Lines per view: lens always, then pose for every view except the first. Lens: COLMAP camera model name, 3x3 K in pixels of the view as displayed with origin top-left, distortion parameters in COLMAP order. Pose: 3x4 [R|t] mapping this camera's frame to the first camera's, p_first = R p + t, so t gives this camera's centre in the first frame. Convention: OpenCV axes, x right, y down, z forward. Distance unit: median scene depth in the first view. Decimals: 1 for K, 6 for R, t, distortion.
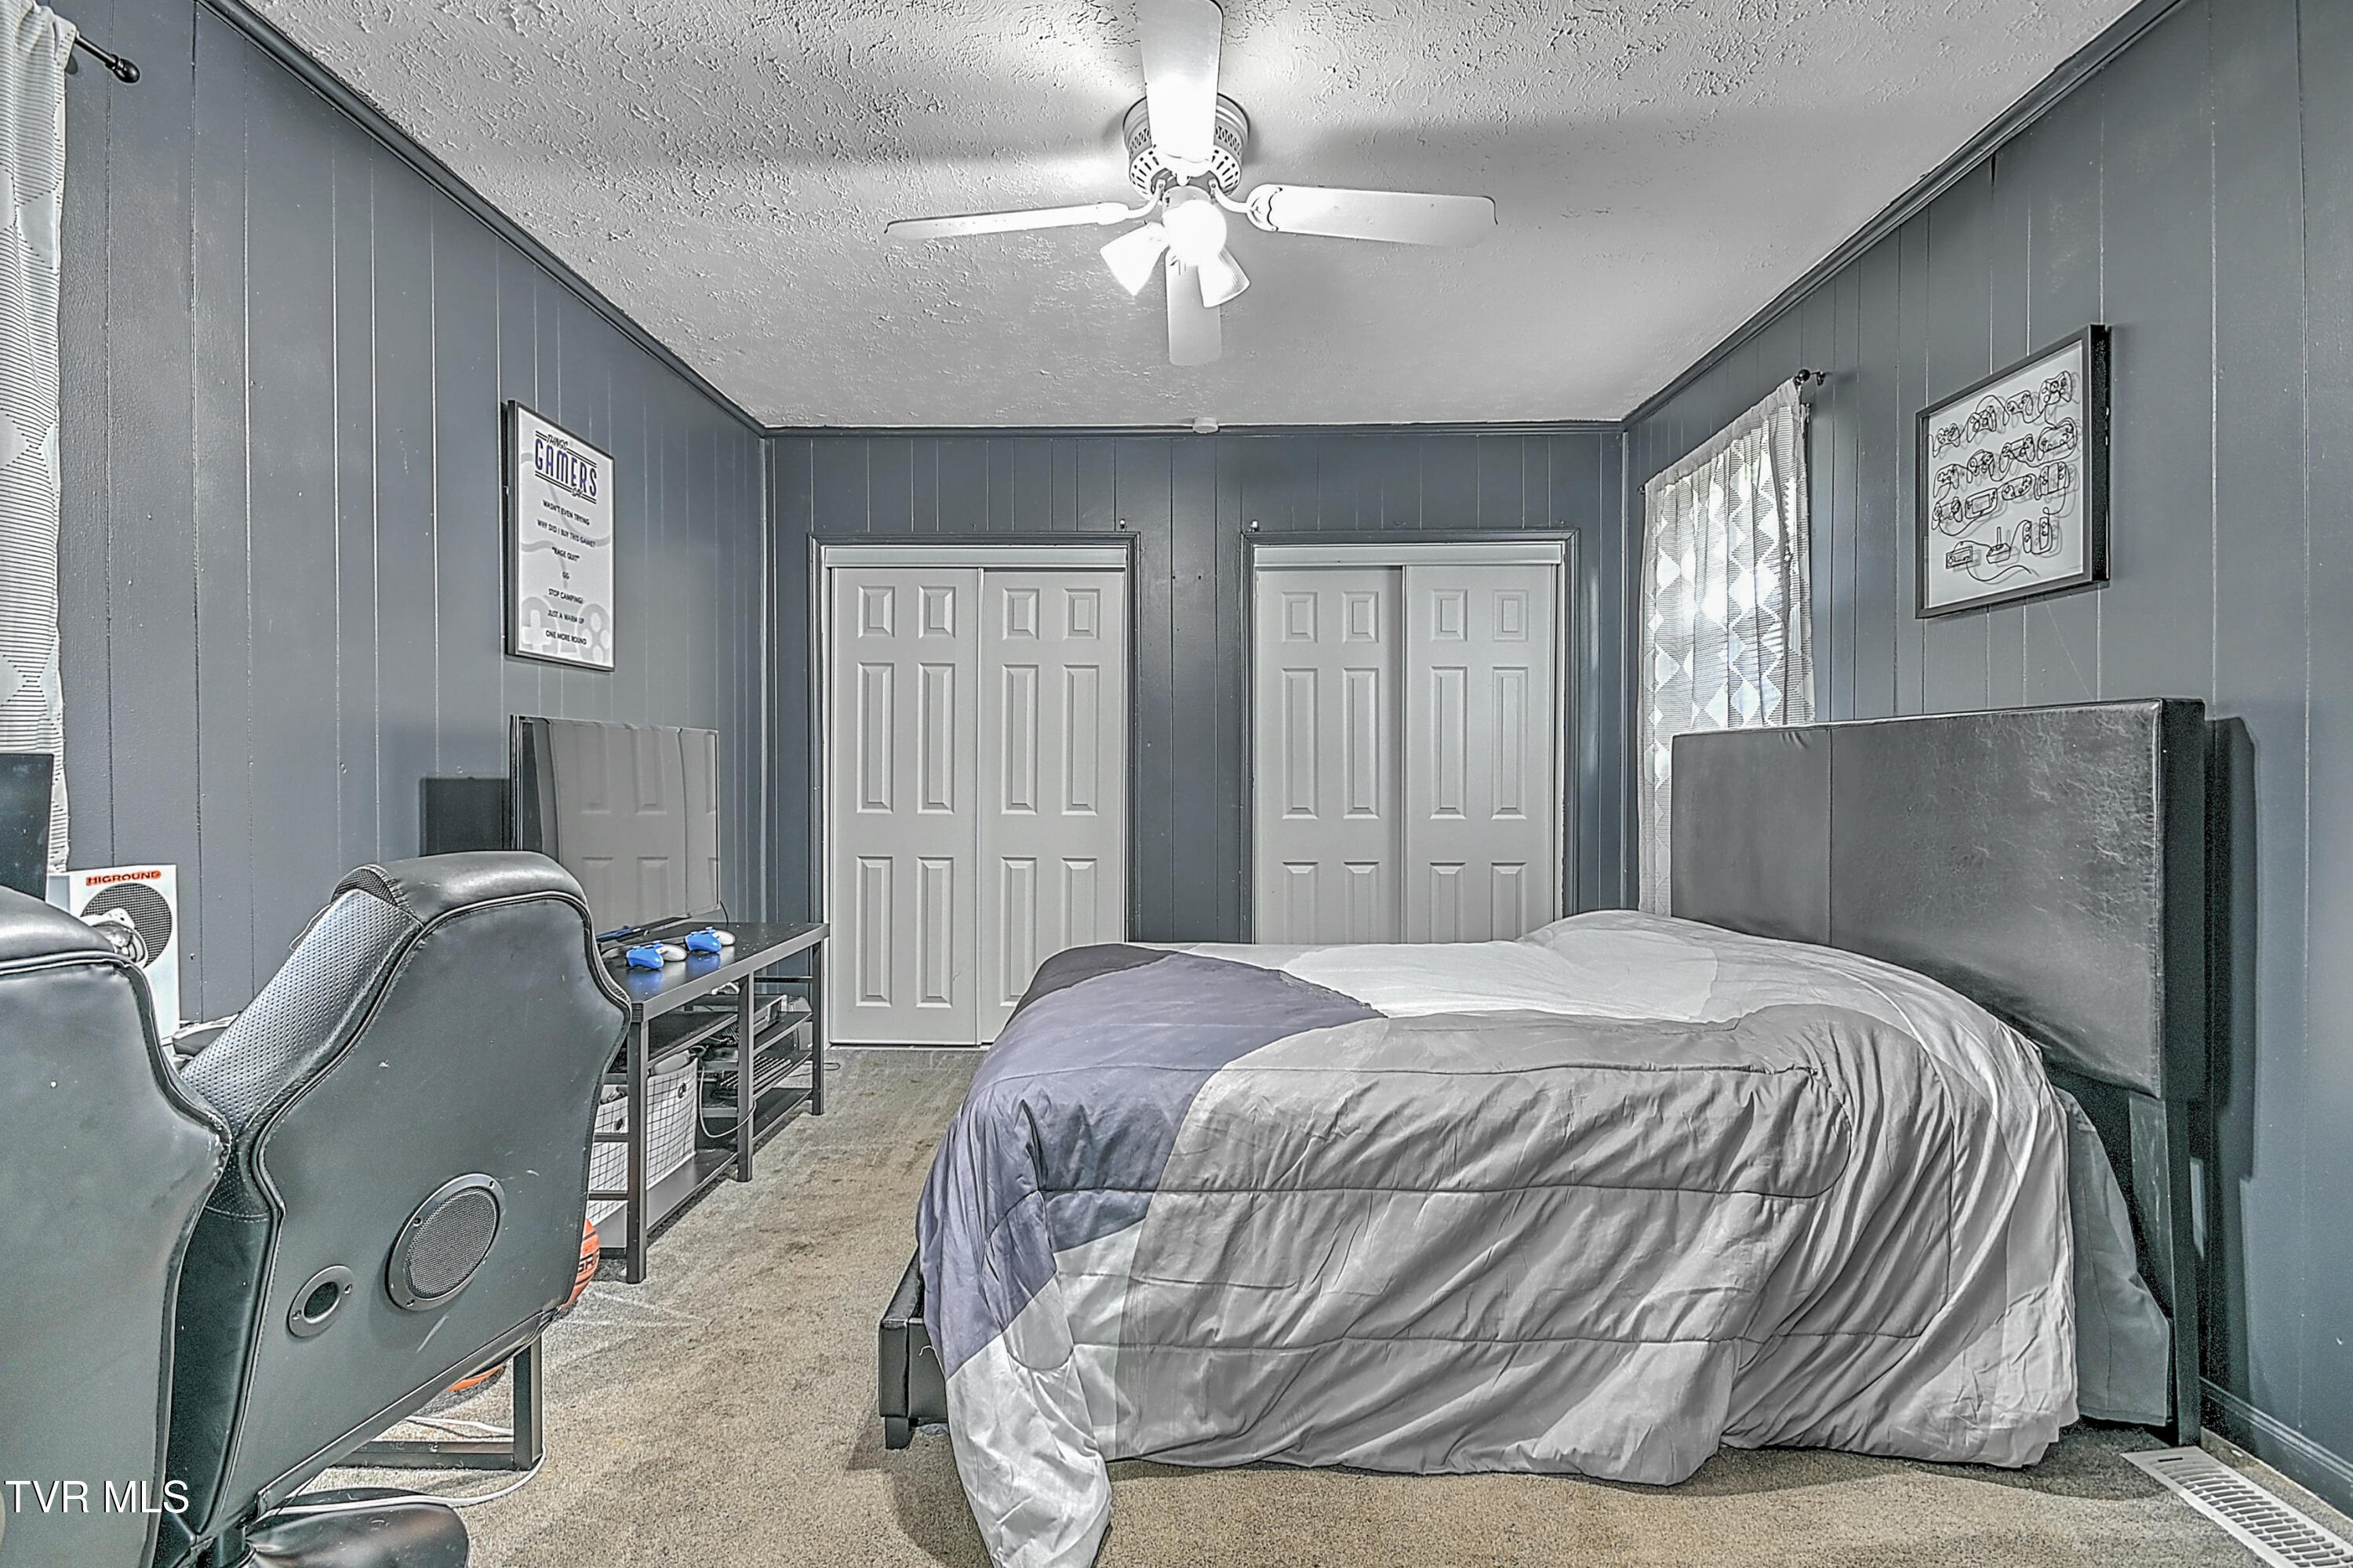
lens RADIAL K [[1050.6, 0, 1174.0], [0, 1050.6, 780.9], [0, 0, 1]] dist [0.012684, -0.003890]
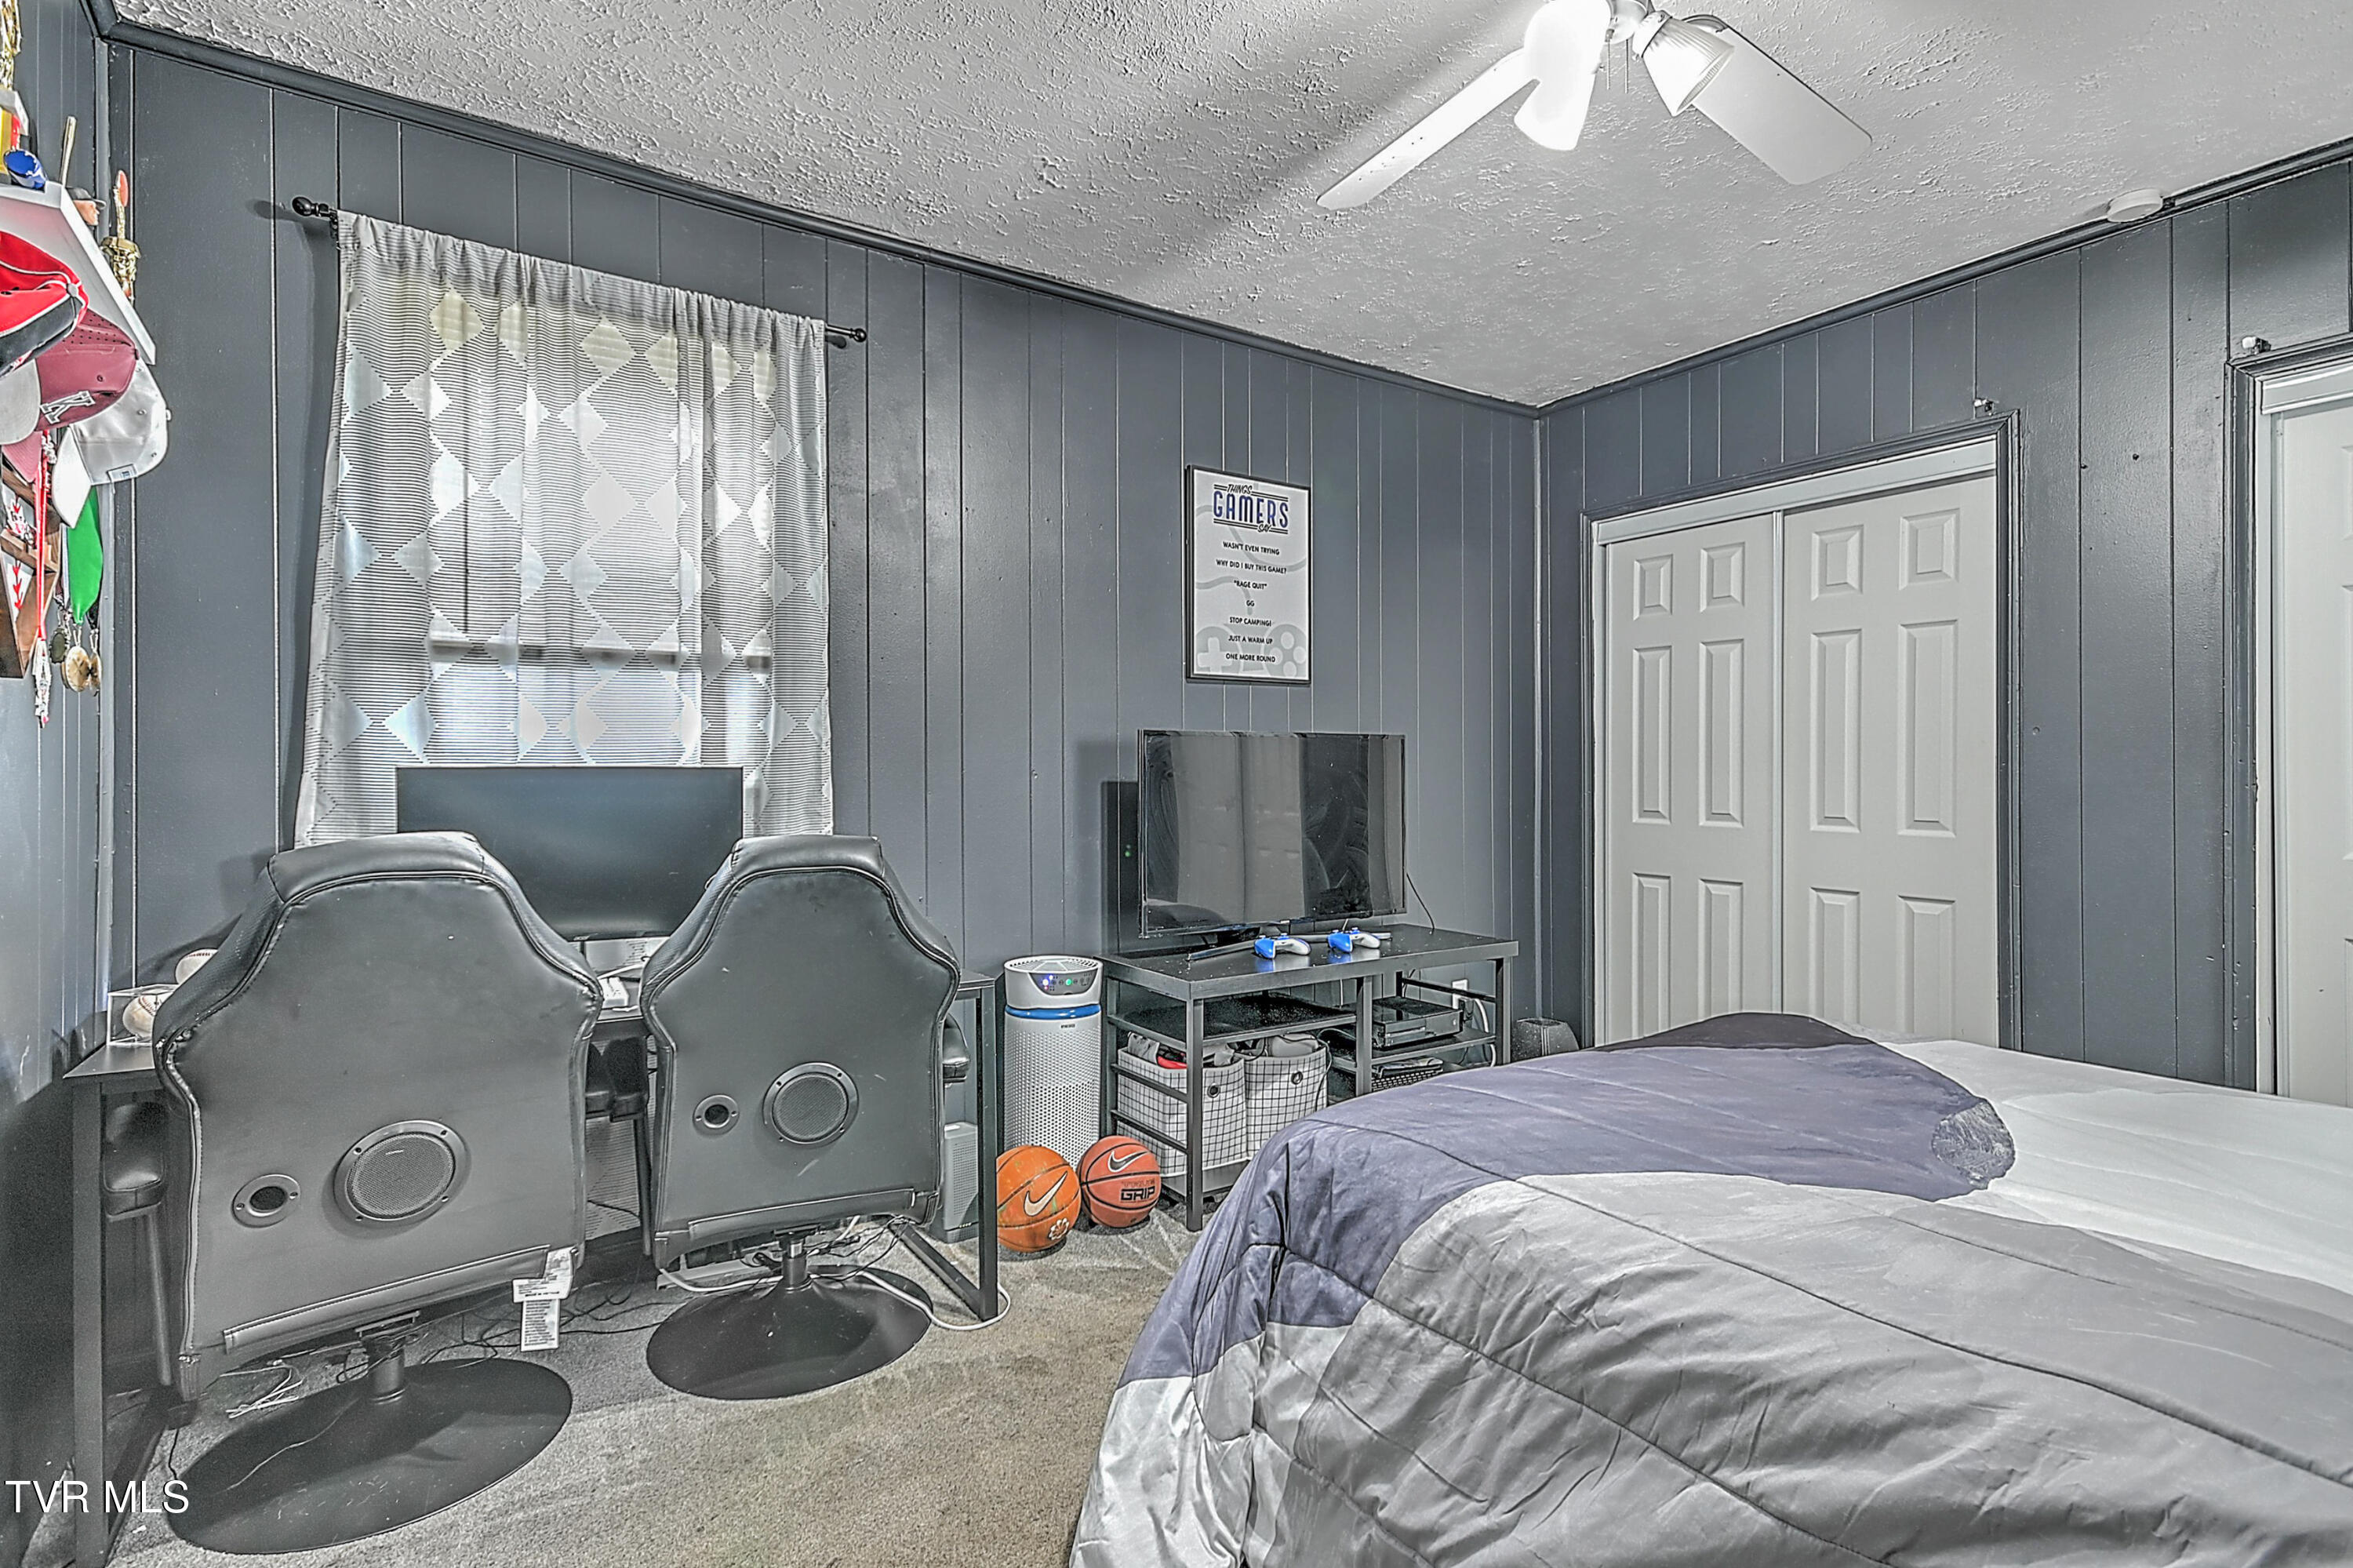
lens RADIAL K [[1128.4, 0, 1180.1], [0, 1128.4, 780.2], [0, 0, 1]] dist [0.013798, -0.000116]
pose [[0.567843, 0.000740, -0.823137, 0.599551], [-0.004245, 0.999989, -0.002030, -0.001460], [0.823126, 0.004647, 0.567840, 0.384388]]
